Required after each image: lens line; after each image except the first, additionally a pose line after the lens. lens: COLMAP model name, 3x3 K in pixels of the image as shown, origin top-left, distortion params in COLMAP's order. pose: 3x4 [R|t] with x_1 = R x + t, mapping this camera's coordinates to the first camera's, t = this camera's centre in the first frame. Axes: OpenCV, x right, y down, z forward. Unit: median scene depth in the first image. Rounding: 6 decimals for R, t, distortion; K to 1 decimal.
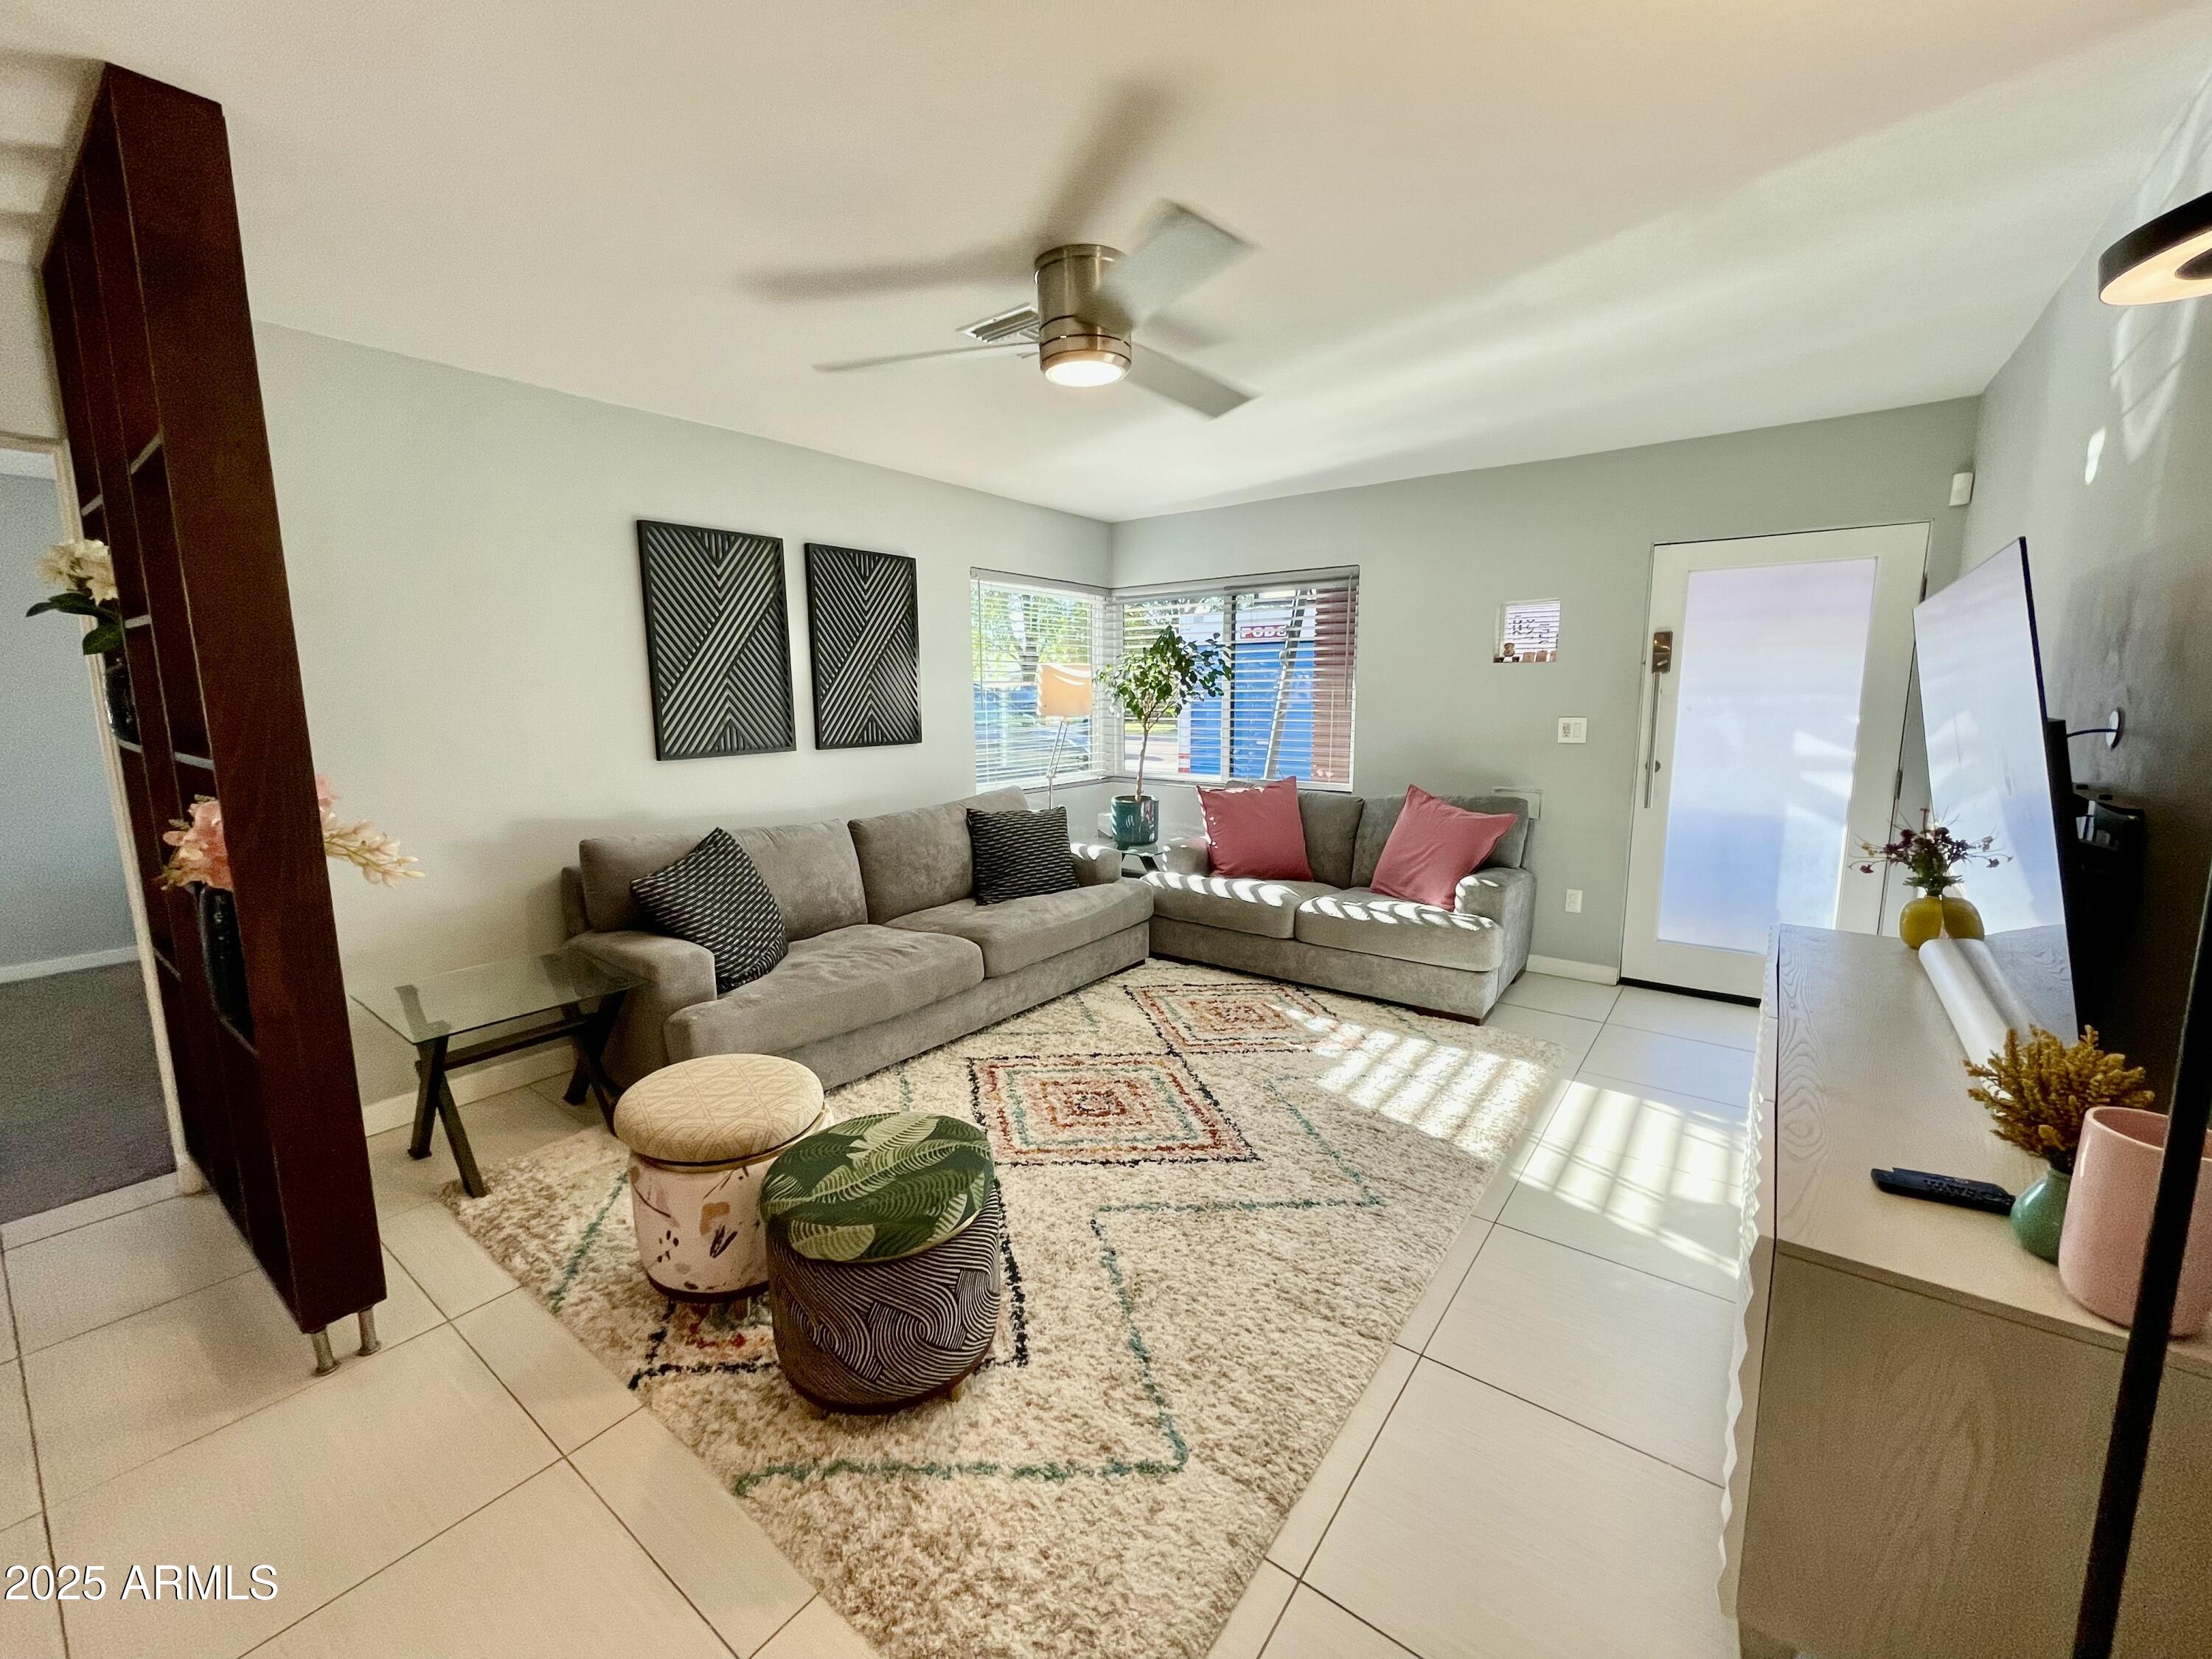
lens RADIAL K [[891.7, 0, 1105.5], [0, 891.7, 825.8], [0, 0, 1]] dist [-0.002968, 0.000963]
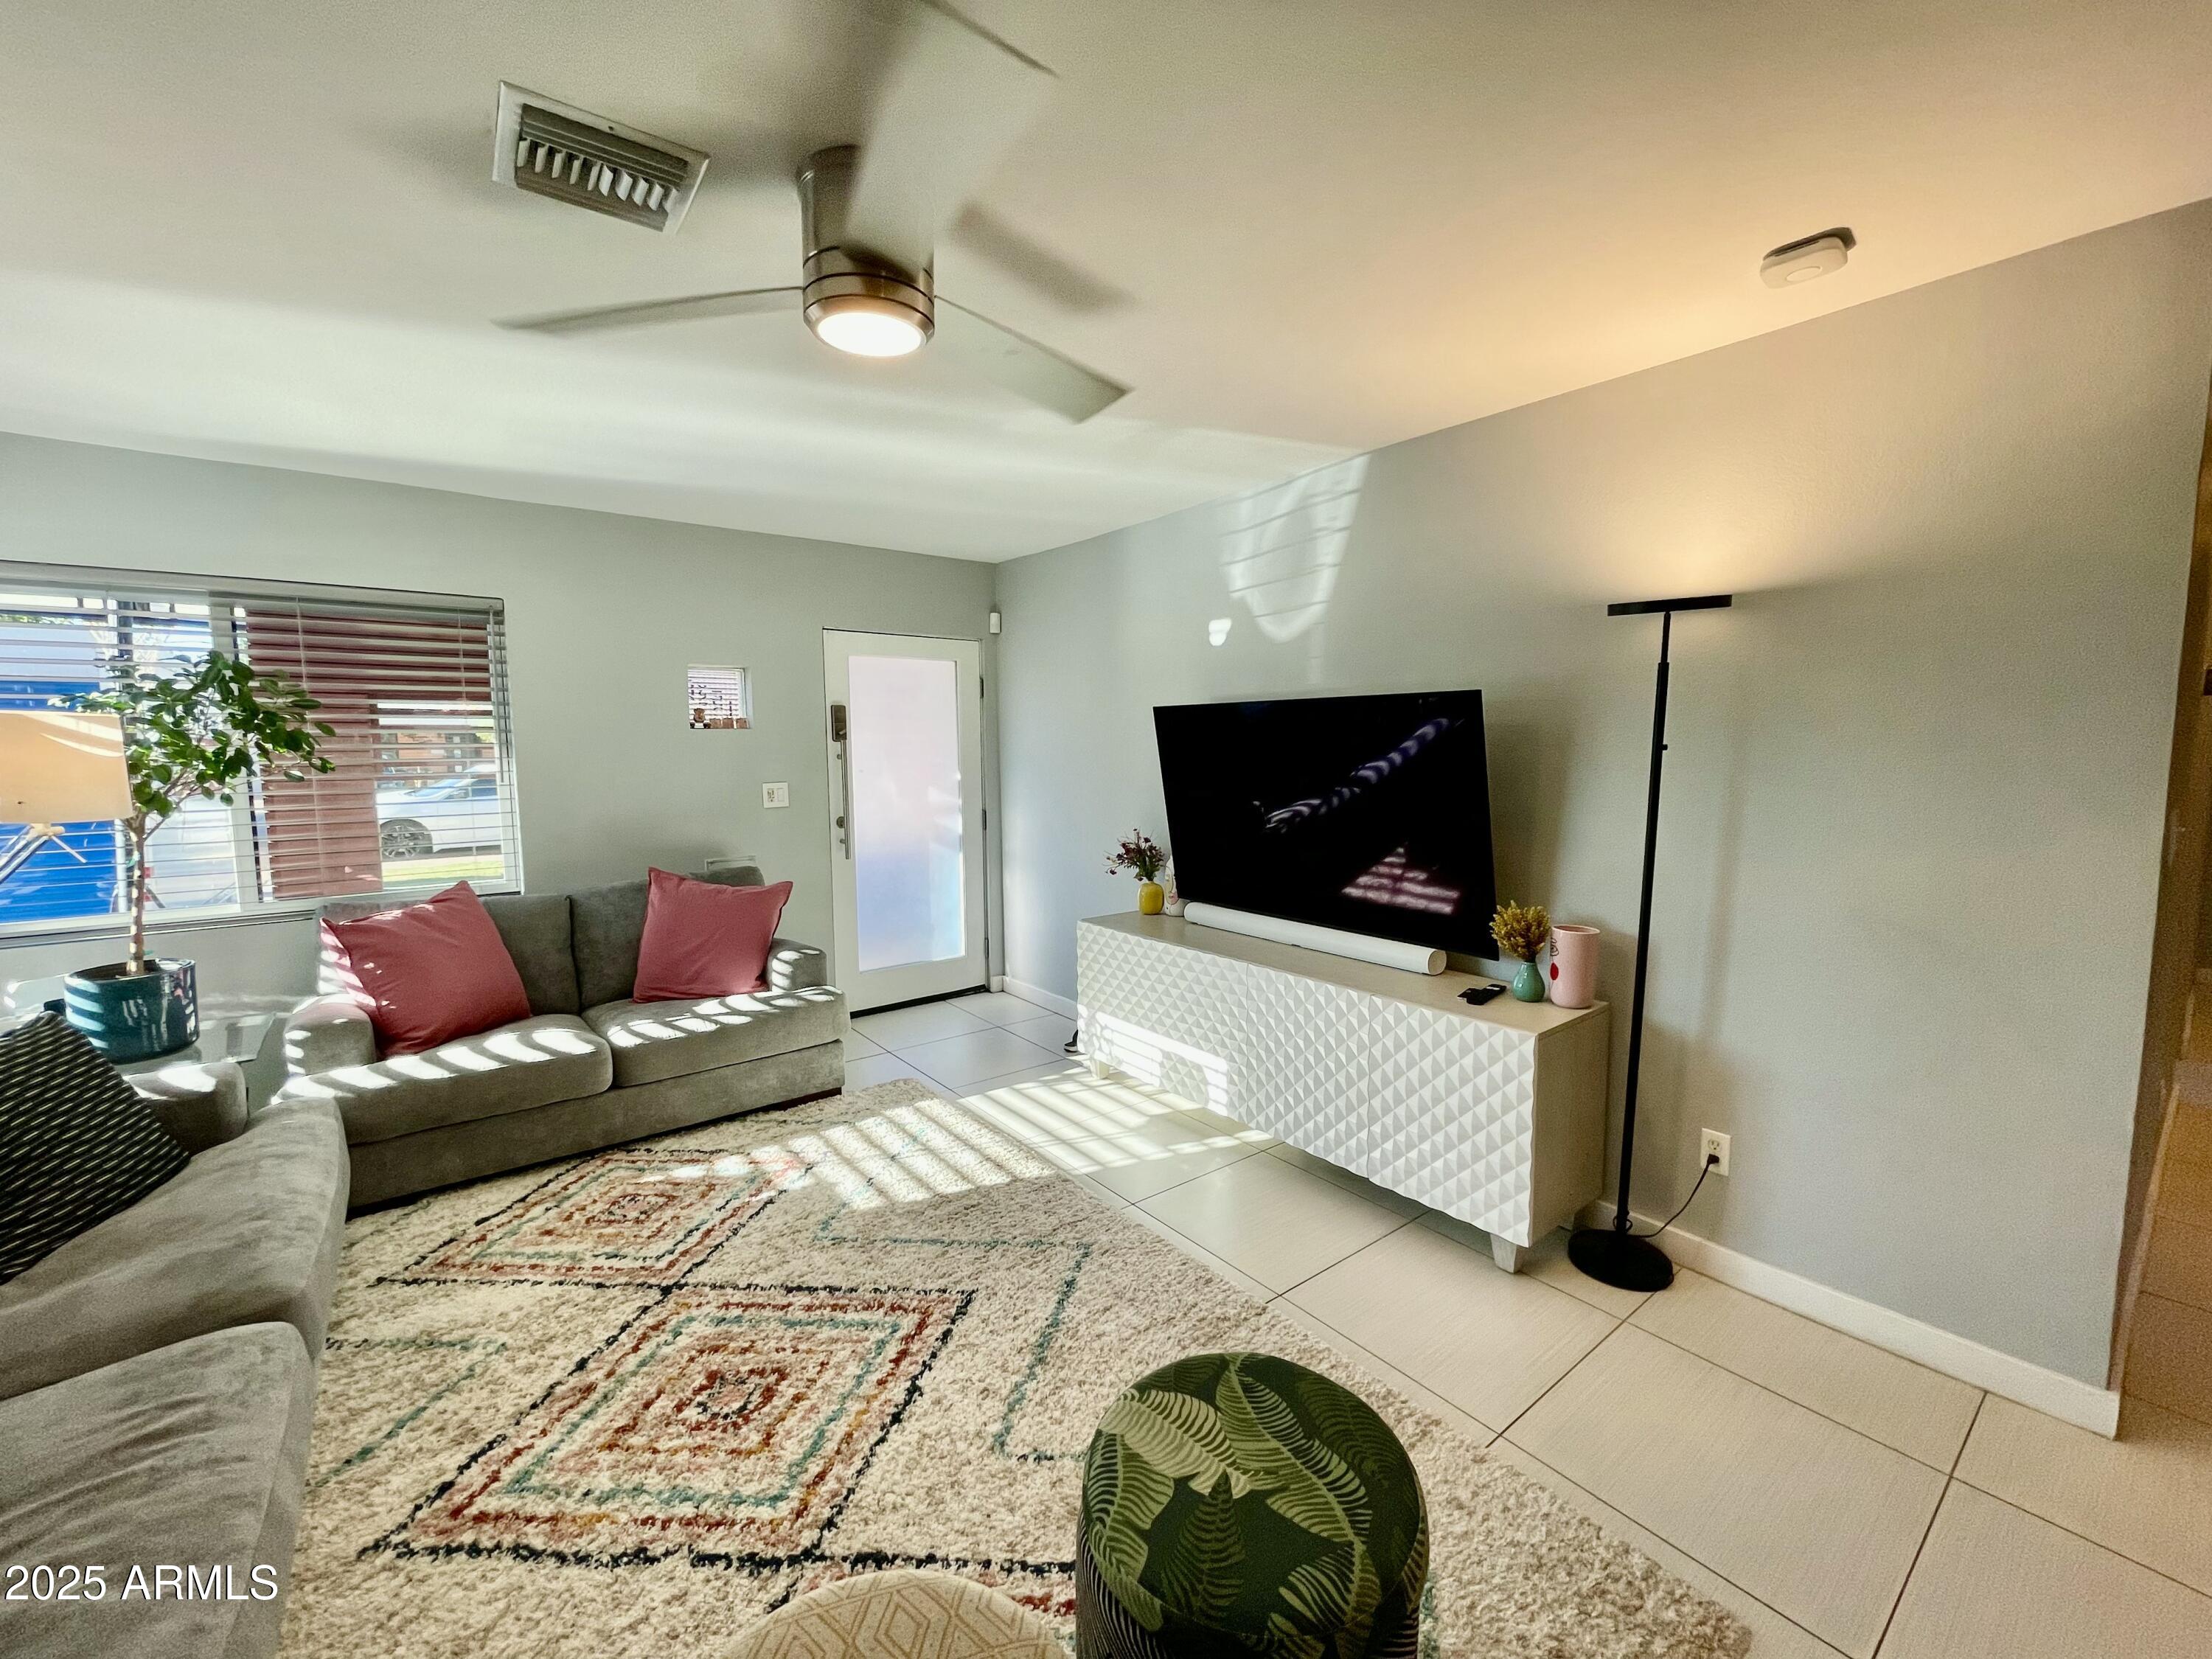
lens RADIAL K [[891.7, 0, 1103.9], [0, 891.7, 825.7], [0, 0, 1]] dist [-0.002968, 0.000963]
pose [[0.263653, -0.084628, 0.960898, -0.450349], [0.150751, 0.987519, 0.045609, -0.074787], [-0.952765, 0.132831, 0.273120, 0.434359]]
